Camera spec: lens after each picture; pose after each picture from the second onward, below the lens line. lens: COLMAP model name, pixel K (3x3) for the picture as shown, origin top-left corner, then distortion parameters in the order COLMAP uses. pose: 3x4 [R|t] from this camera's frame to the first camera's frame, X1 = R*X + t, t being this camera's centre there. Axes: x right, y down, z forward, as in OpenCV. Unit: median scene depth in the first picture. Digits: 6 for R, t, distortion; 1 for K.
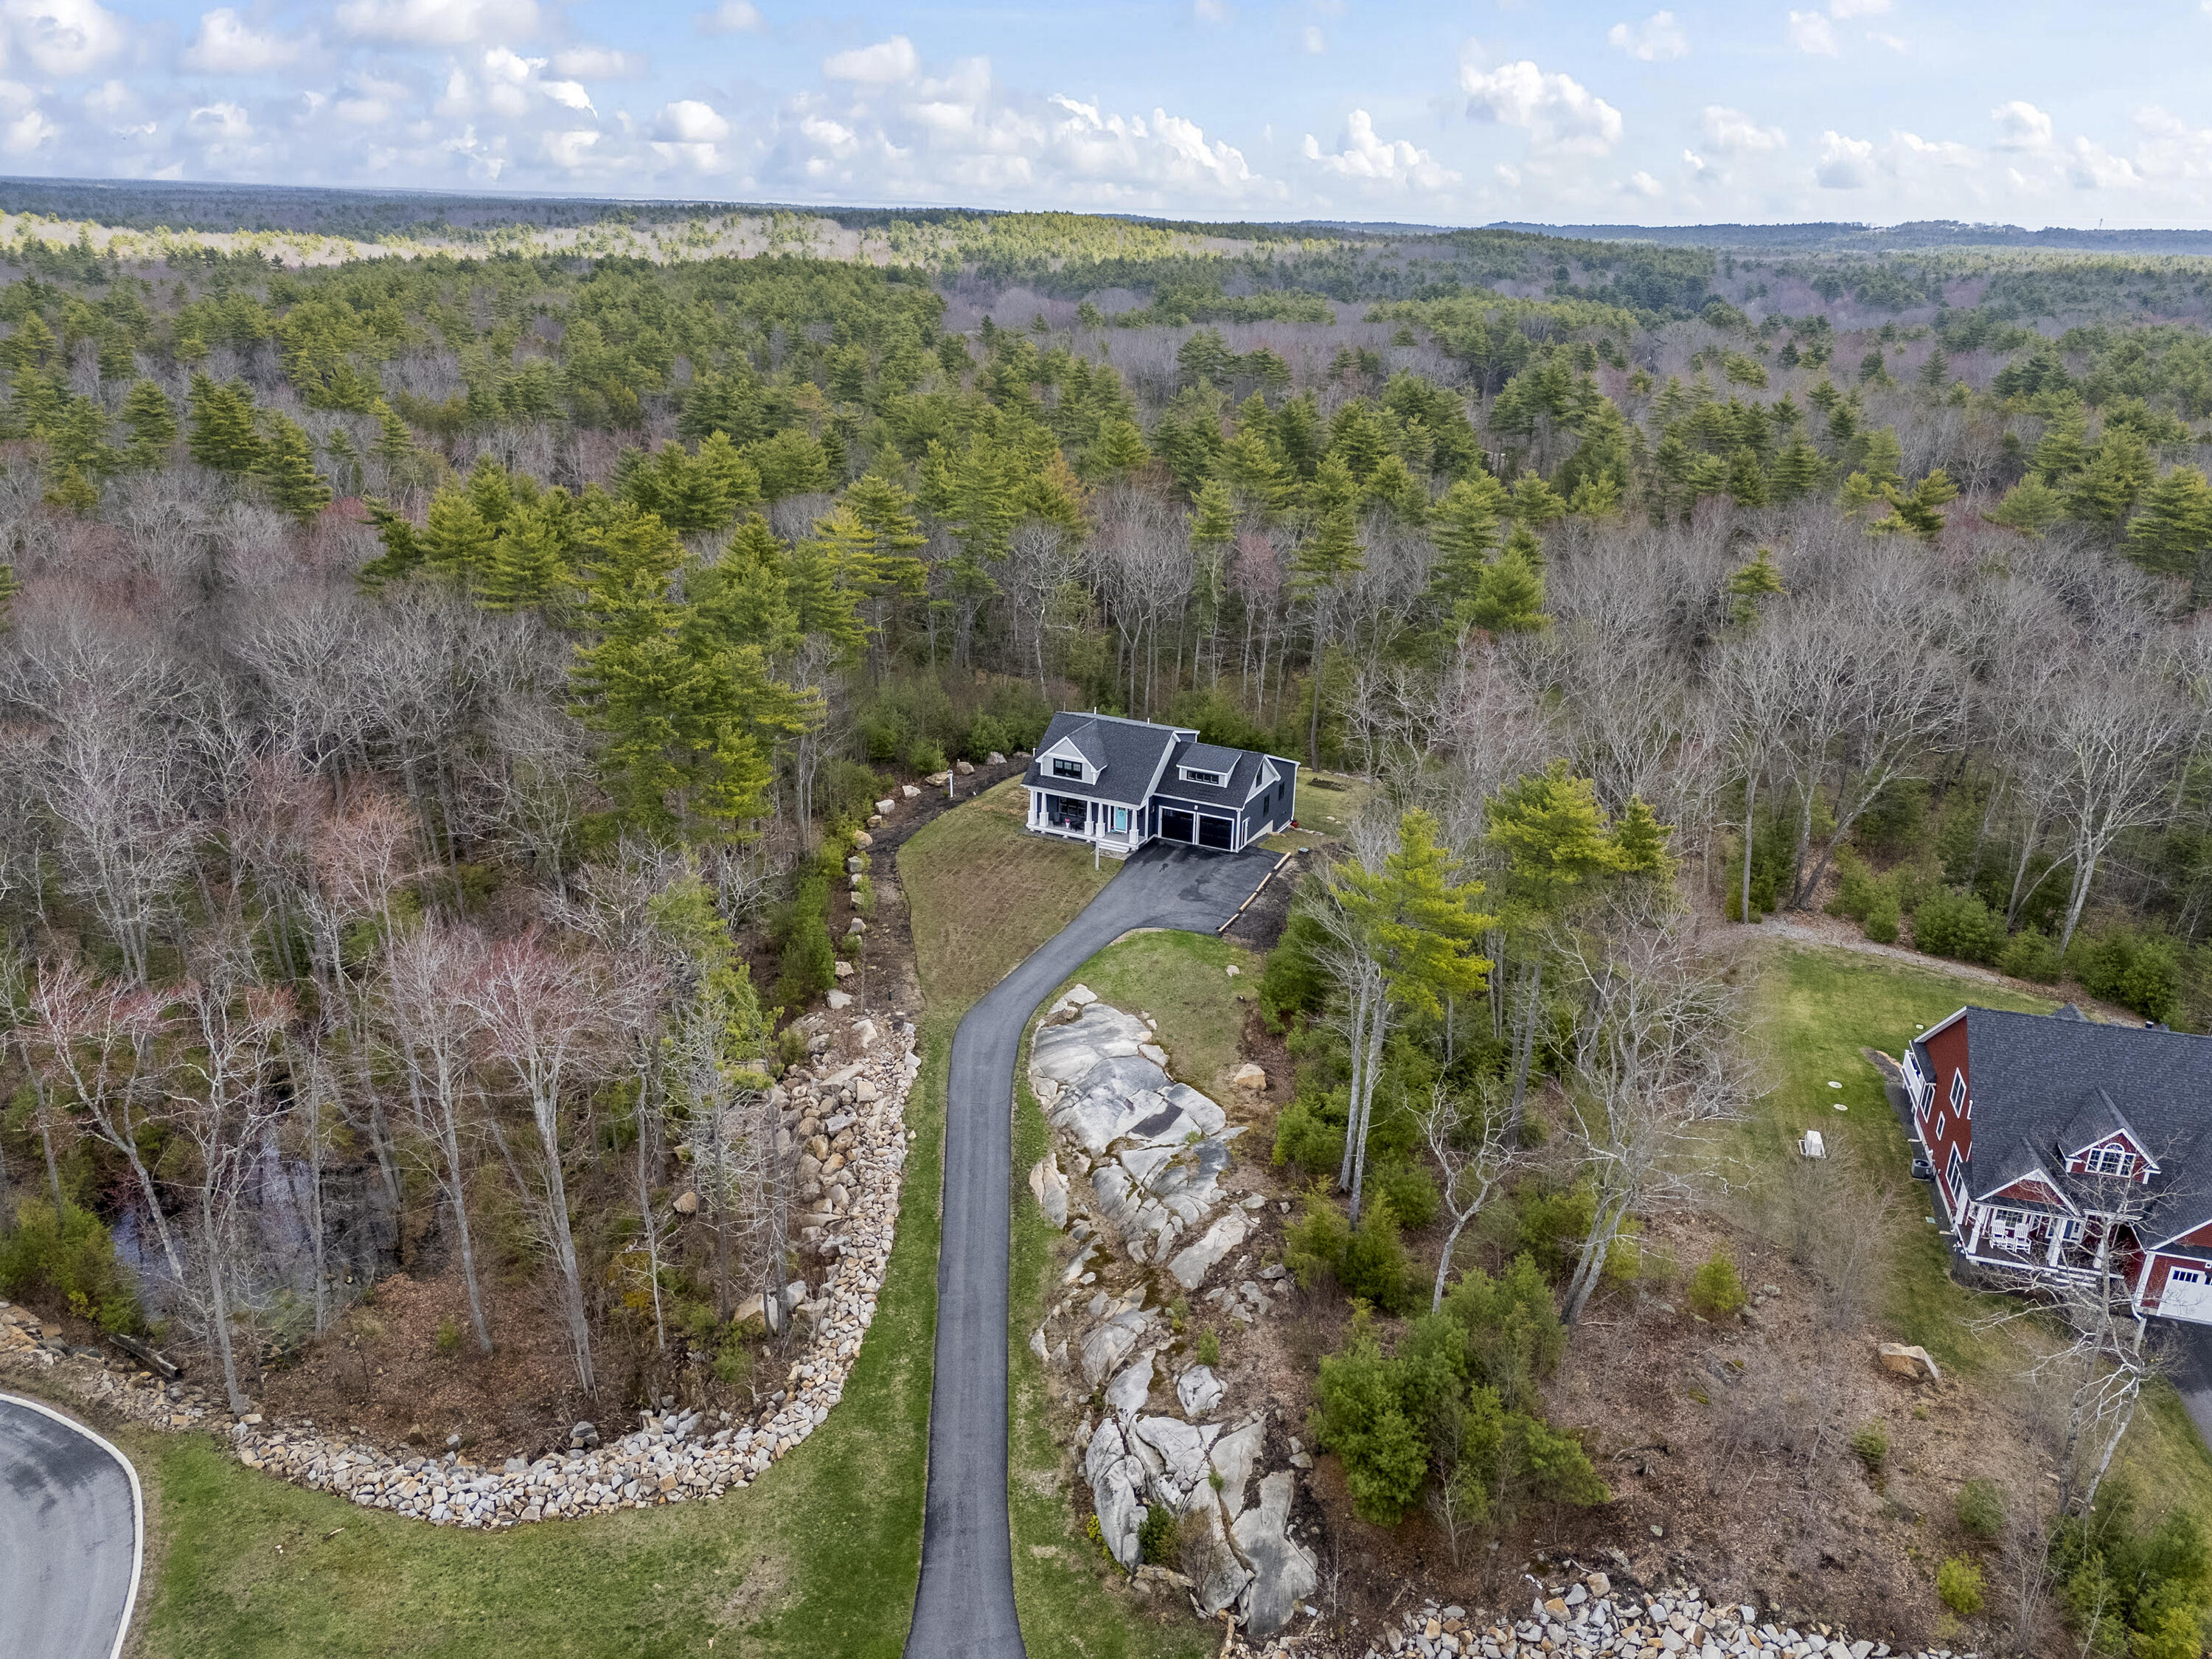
lens RADIAL K [[1626.9, 0, 1106.3], [0, 1626.9, 840.4], [0, 0, 1]] dist [0.077864, -0.066634]
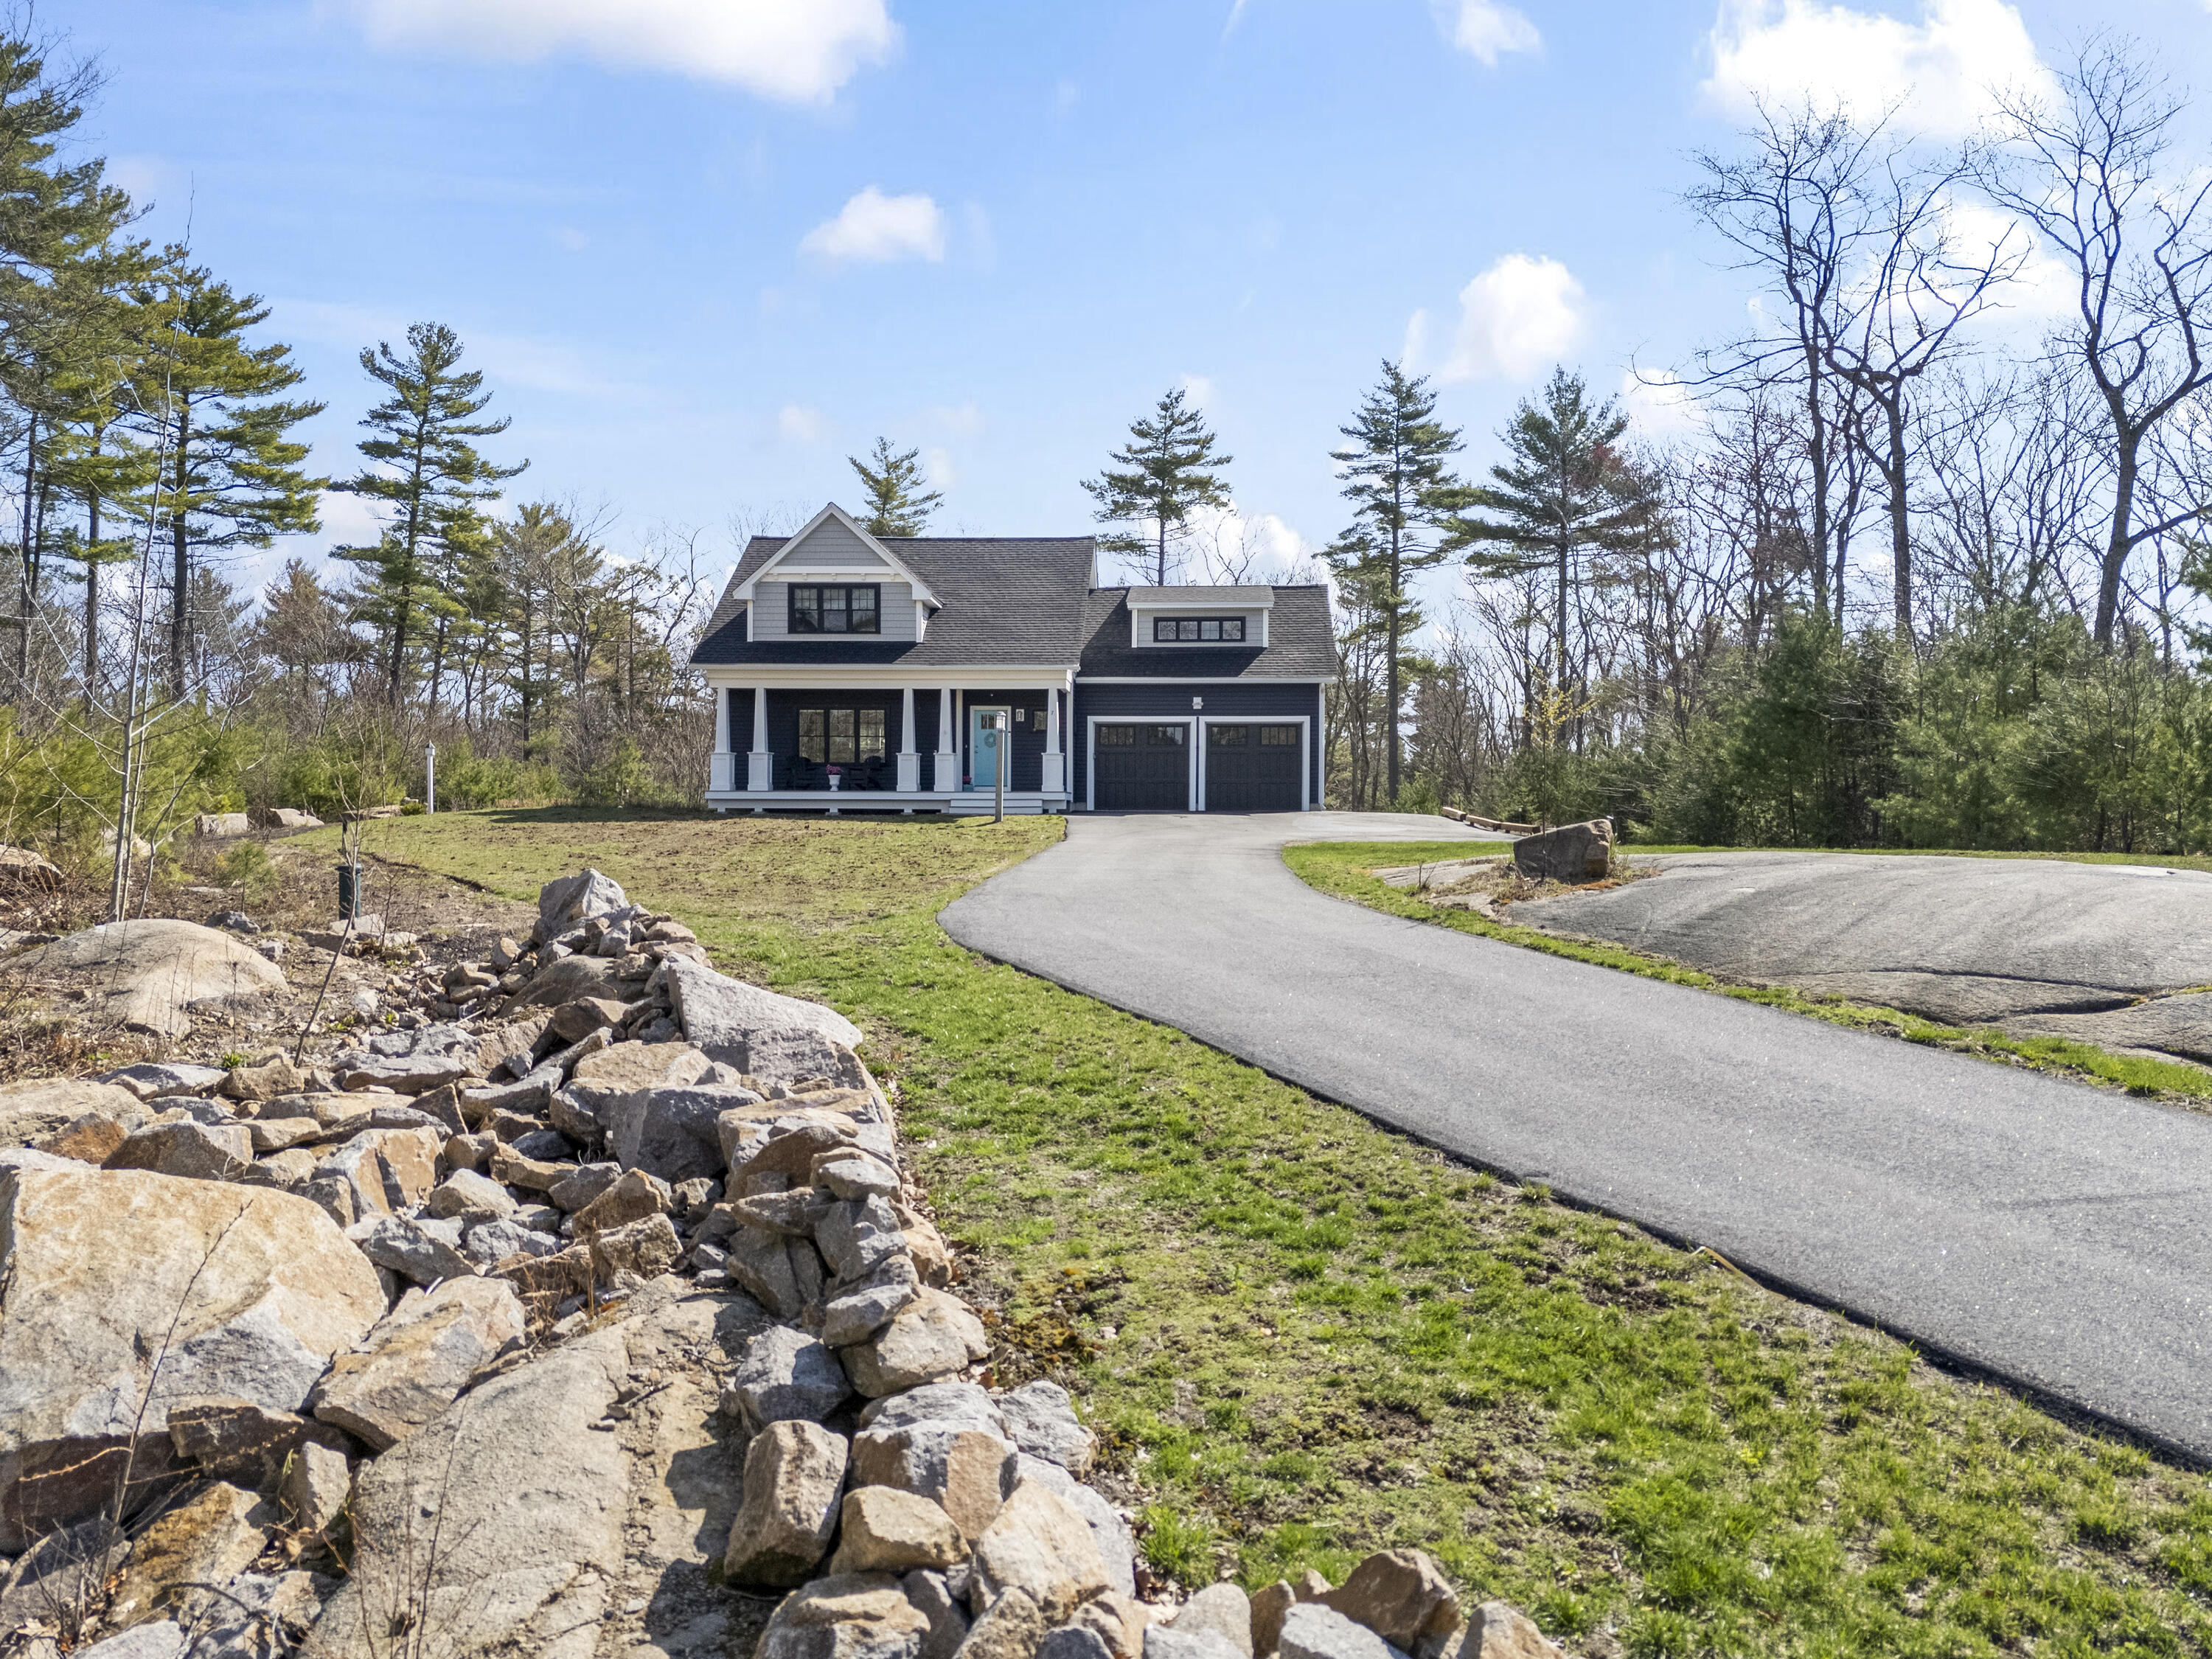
lens RADIAL K [[1626.9, 0, 1099.6], [0, 1626.9, 813.9], [0, 0, 1]] dist [0.077864, -0.066634]
pose [[0.926297, -0.013403, 0.376557, -0.139704], [0.147634, 0.932372, -0.329979, 0.162665], [-0.346668, 0.361251, 0.865632, 0.946390]]
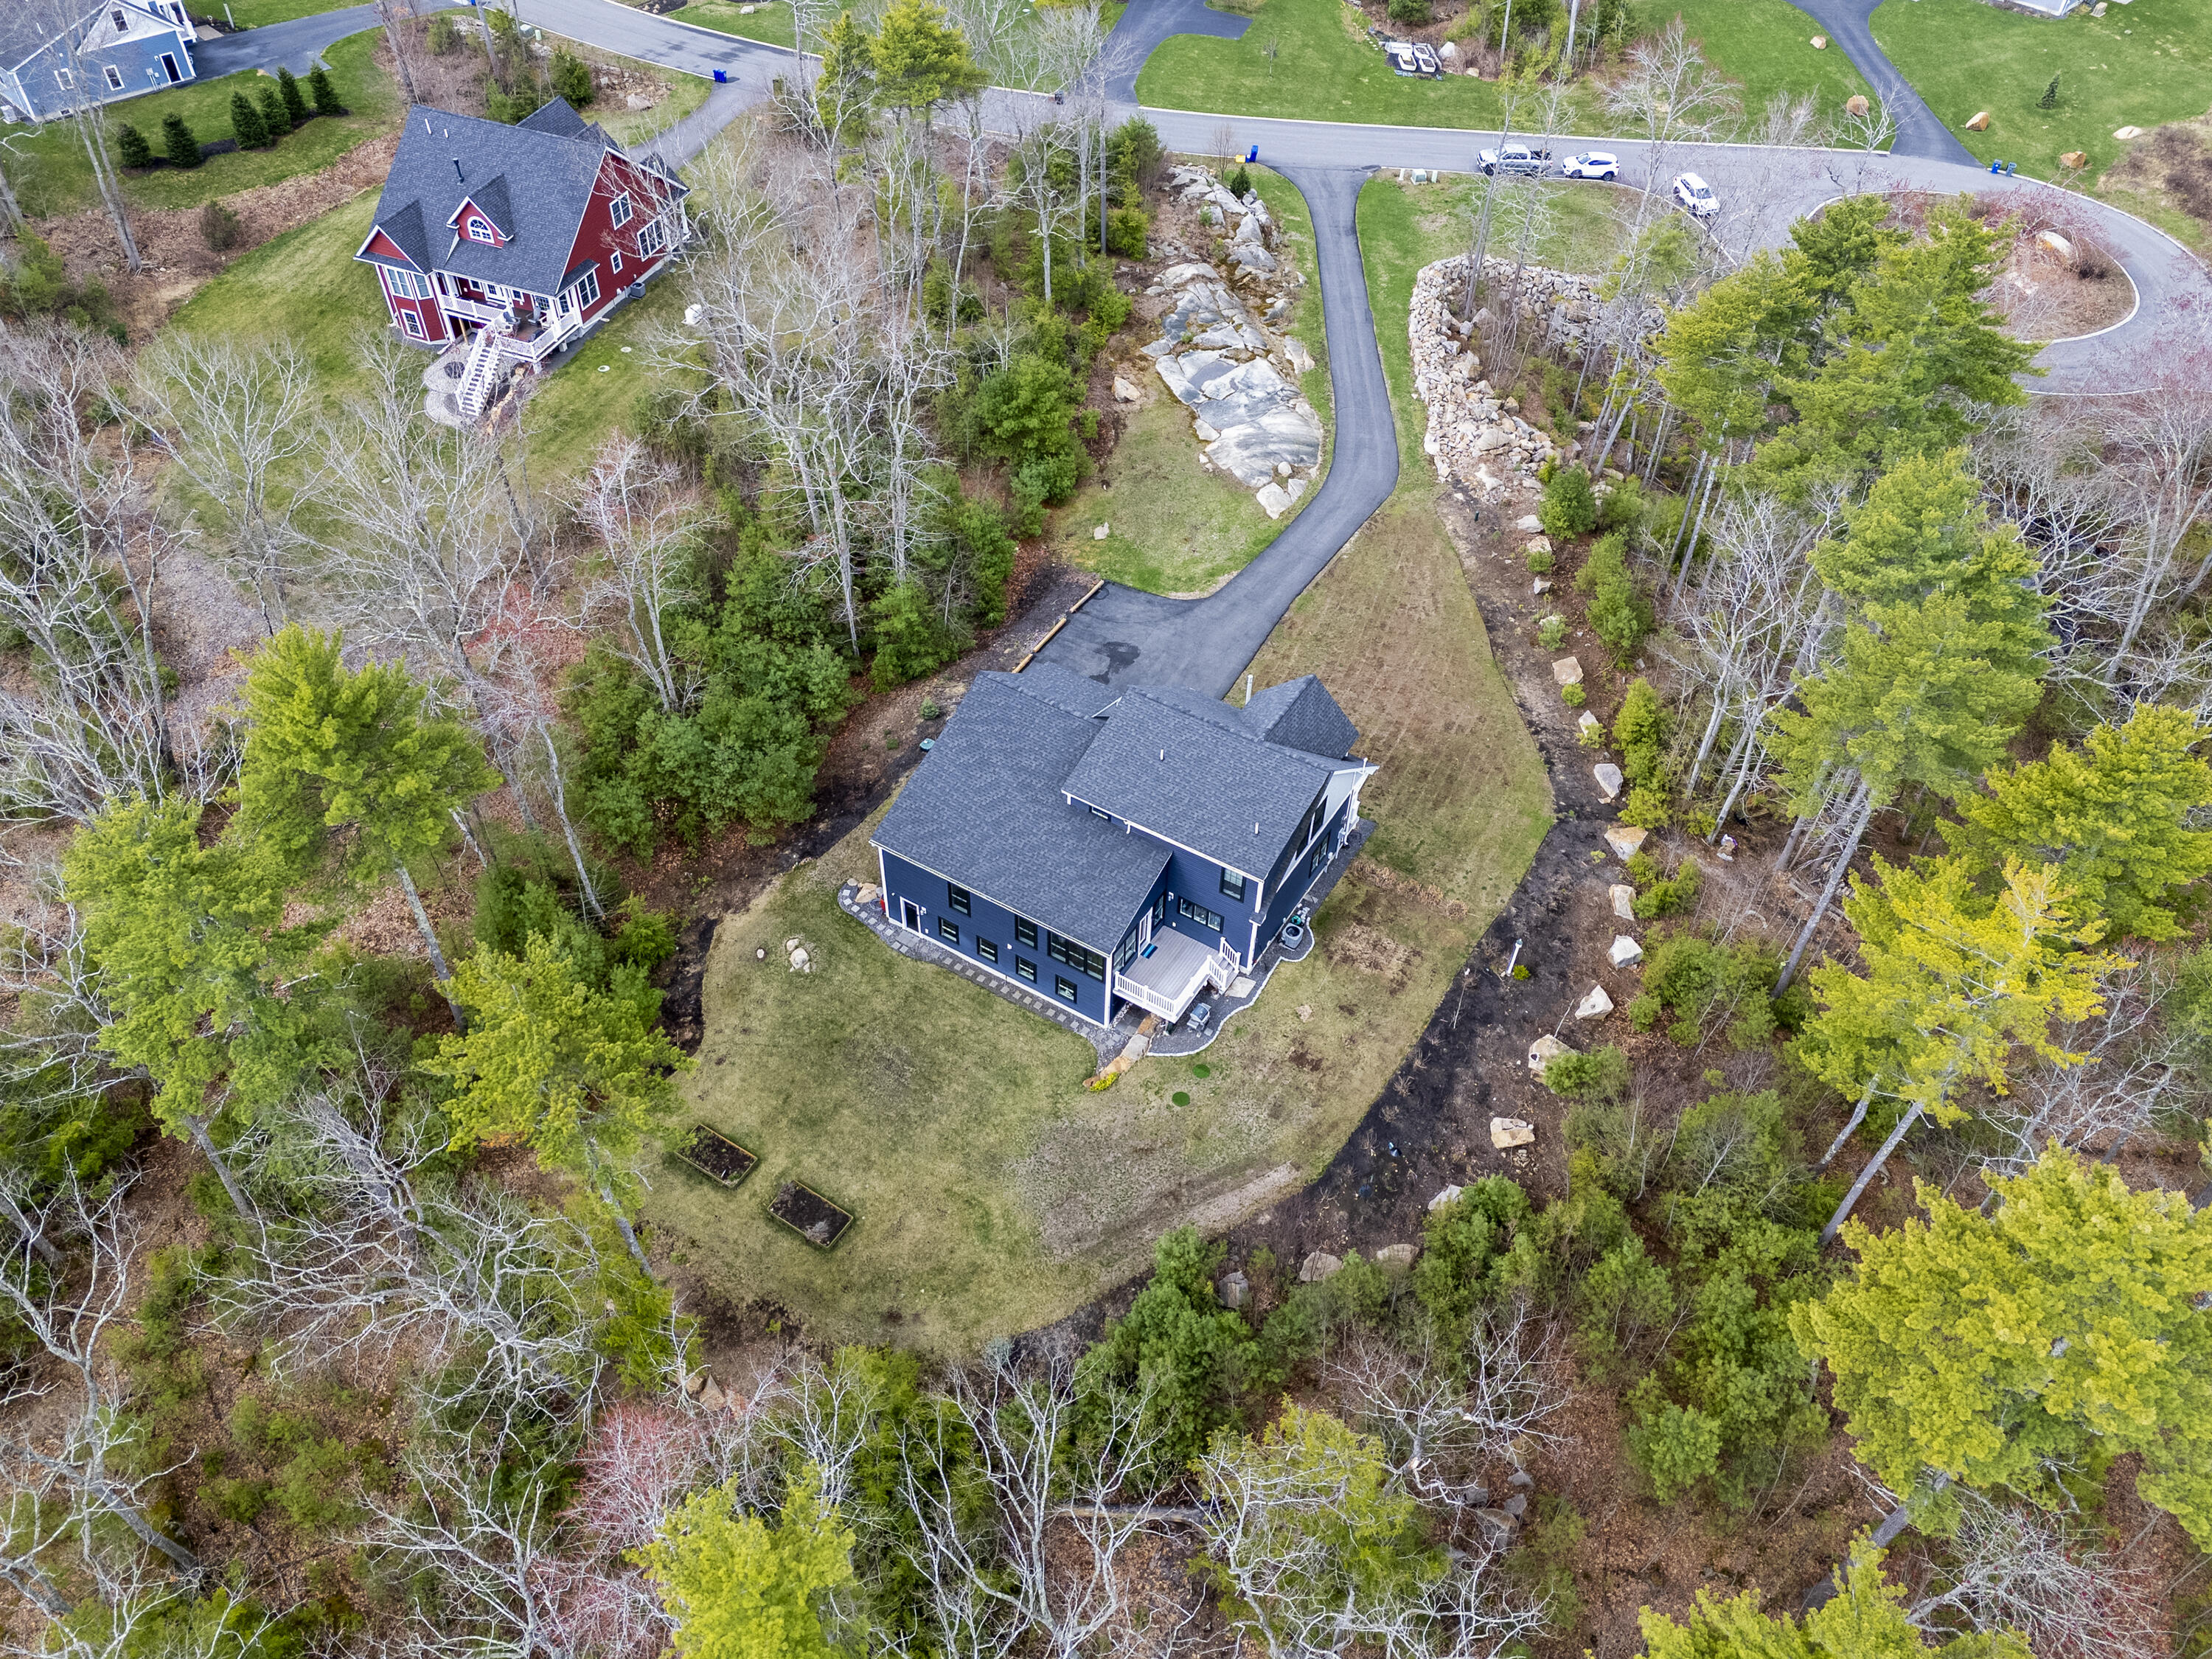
lens RADIAL K [[1626.9, 0, 1096.2], [0, 1626.9, 876.7], [0, 0, 1]] dist [0.077864, -0.066634]
pose [[-0.994288, -0.099755, 0.037945, 0.032161], [-0.001199, 0.365951, 0.930633, -0.789118], [-0.106721, 0.925272, -0.363981, 1.737922]]
